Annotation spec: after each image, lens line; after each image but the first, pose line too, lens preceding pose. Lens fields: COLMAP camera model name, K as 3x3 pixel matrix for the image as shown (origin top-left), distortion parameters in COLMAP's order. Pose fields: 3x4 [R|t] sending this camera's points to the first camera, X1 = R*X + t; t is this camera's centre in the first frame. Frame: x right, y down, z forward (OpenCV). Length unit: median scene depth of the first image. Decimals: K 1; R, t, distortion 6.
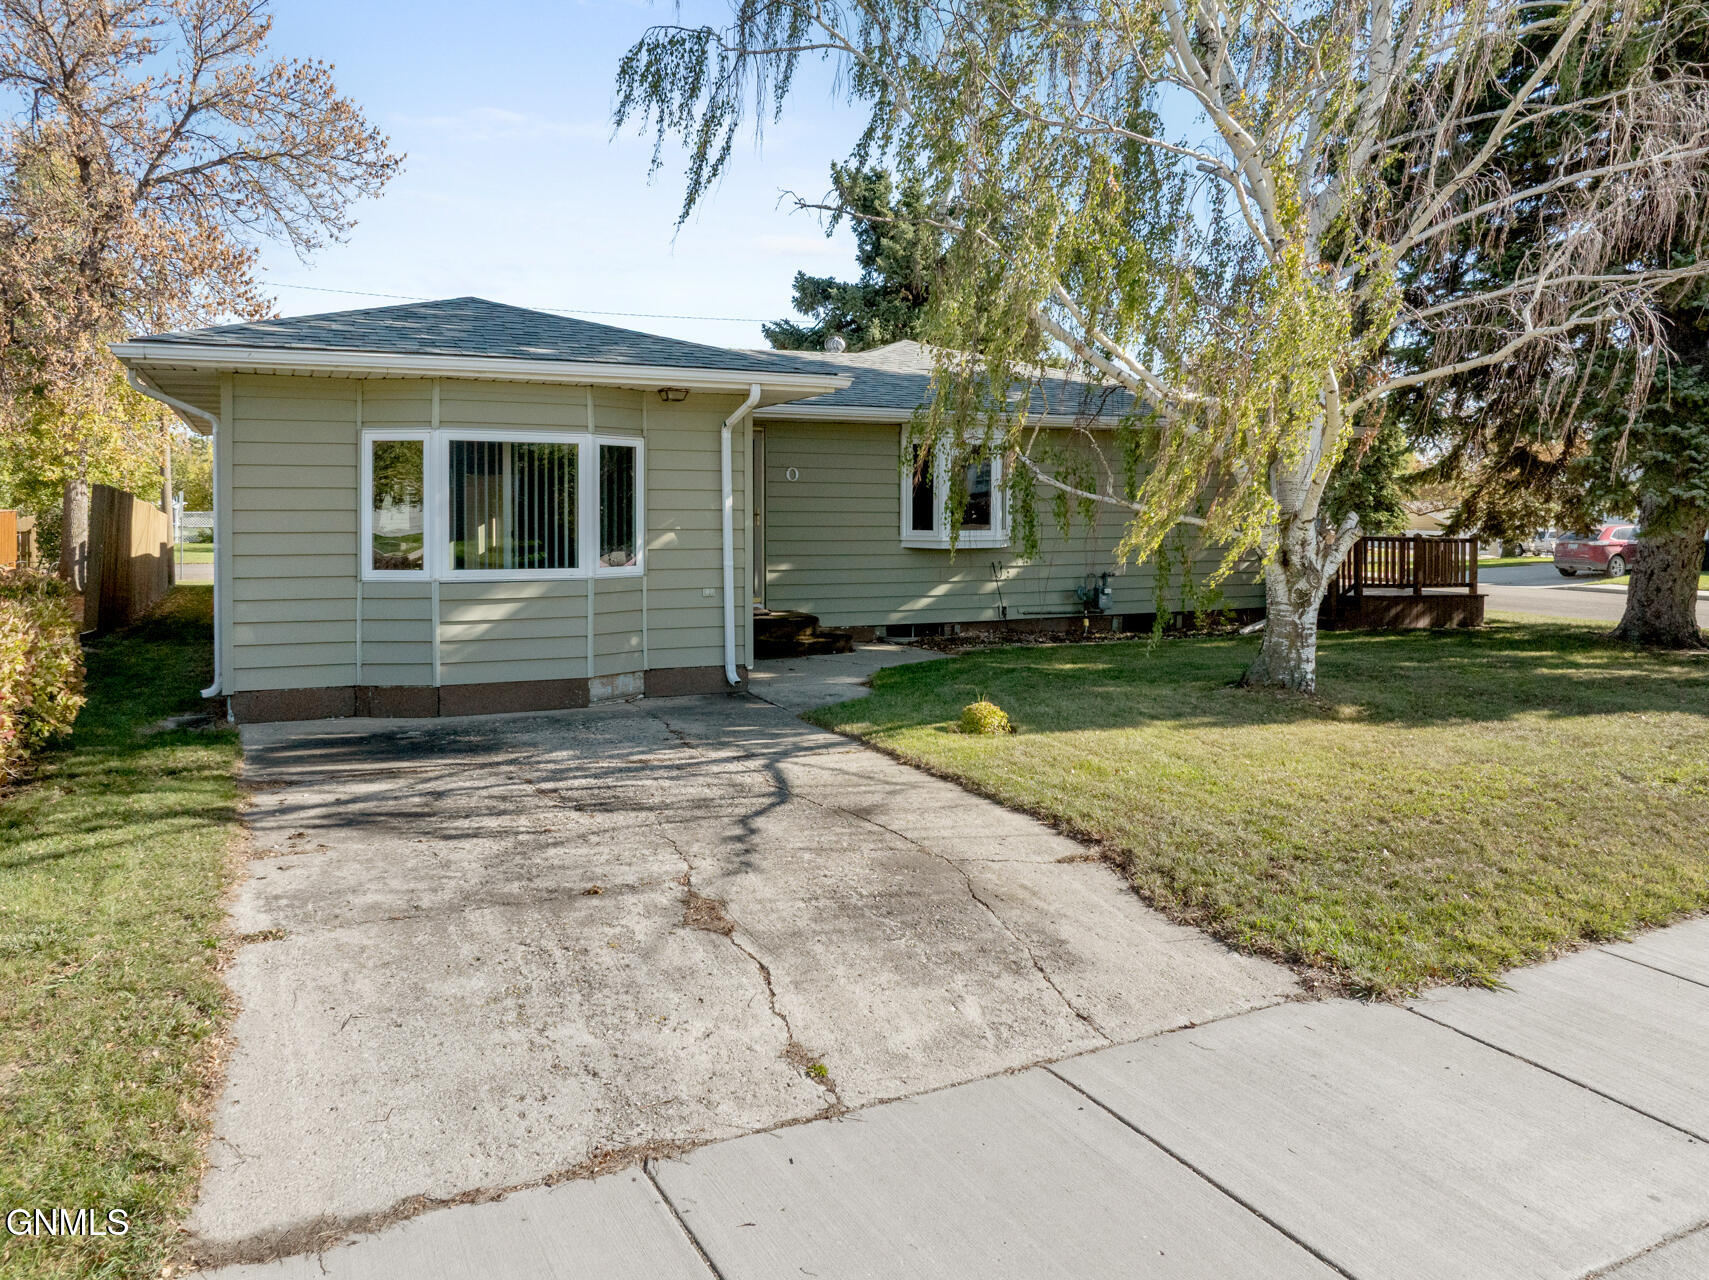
lens RADIAL K [[1231.3, 0, 866.2], [0, 1231.3, 561.5], [0, 0, 1]] dist [0.006478, 0.004050]
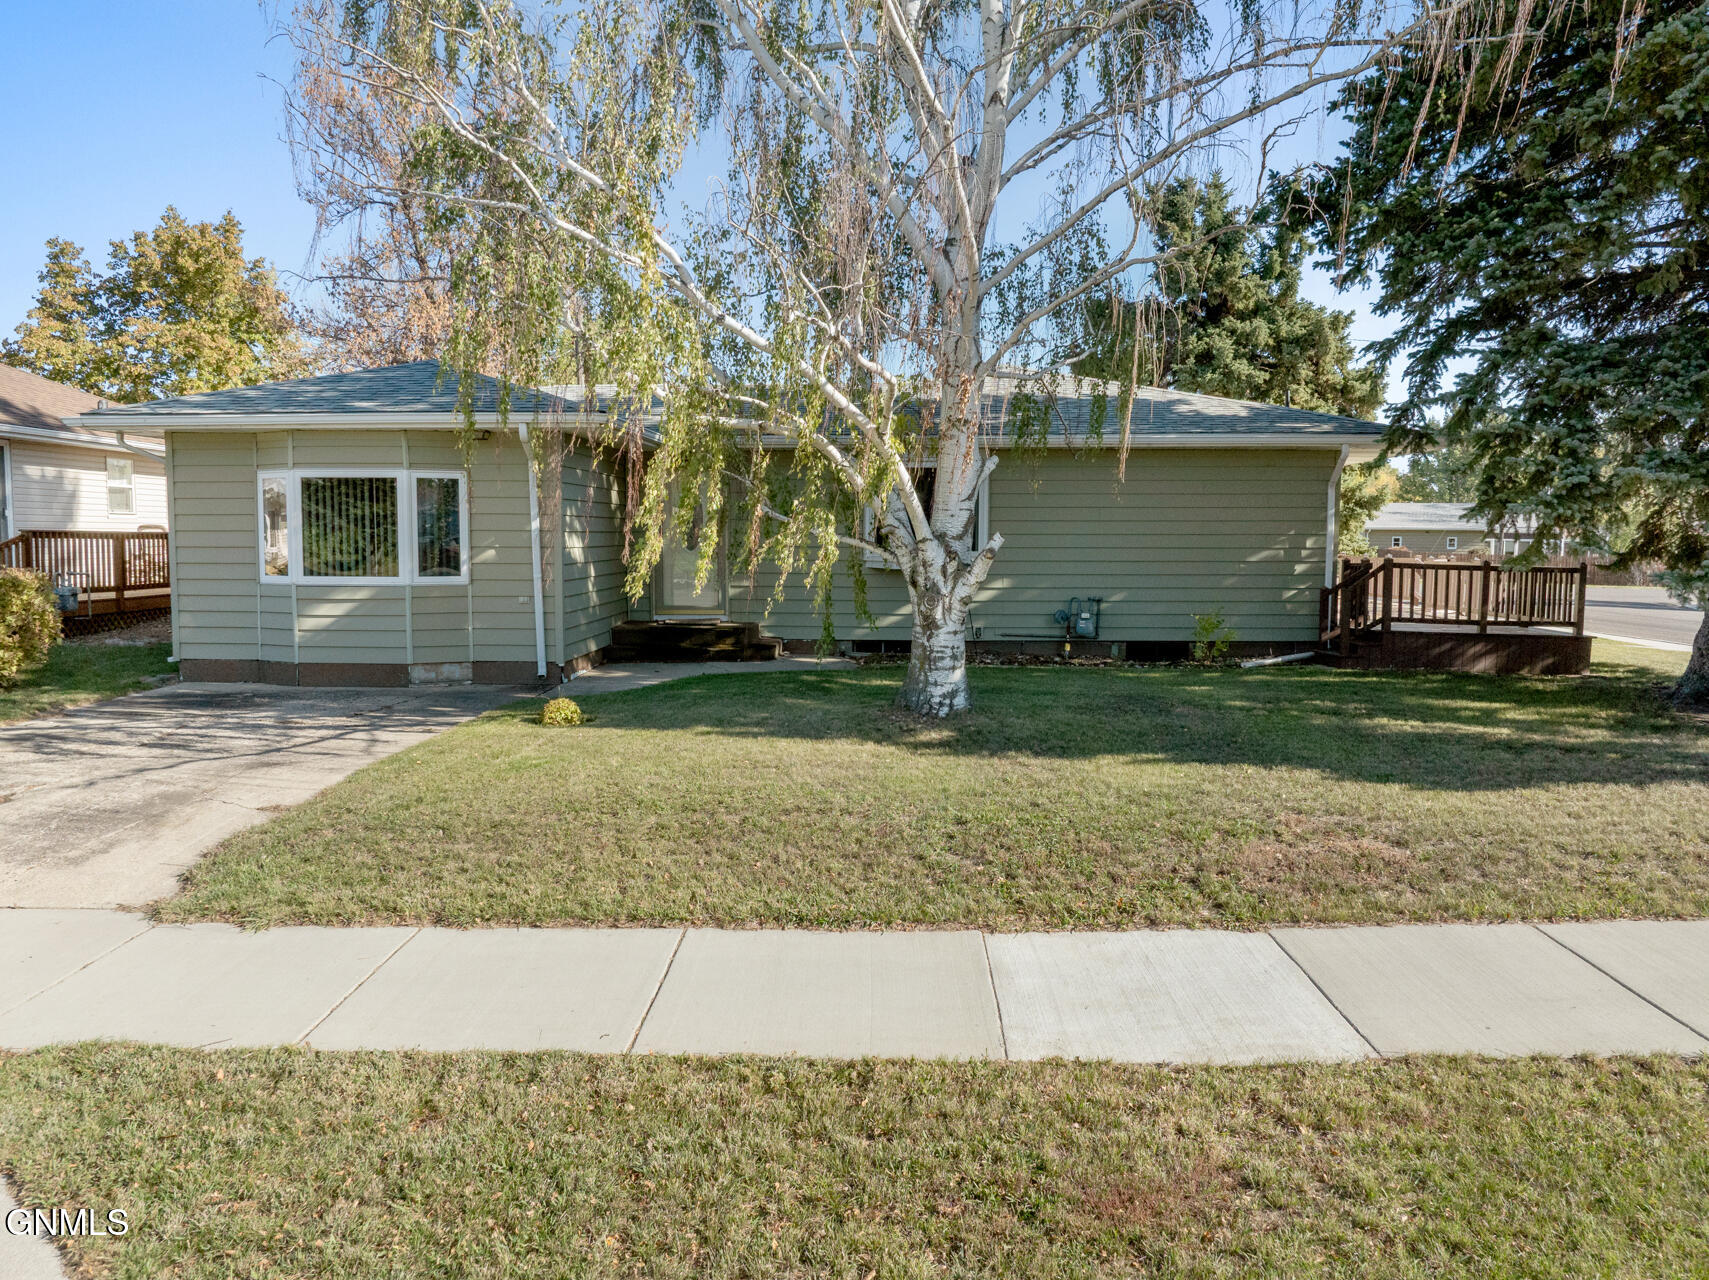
lens RADIAL K [[1205.5, 0, 854.5], [0, 1205.5, 640.0], [0, 0, 1]] dist [-0.023560, -0.005316]
pose [[0.890632, 0.041487, -0.452828, 0.704554], [-0.020641, 0.998491, 0.050882, -0.002149], [0.454256, -0.035970, 0.890145, 0.110499]]
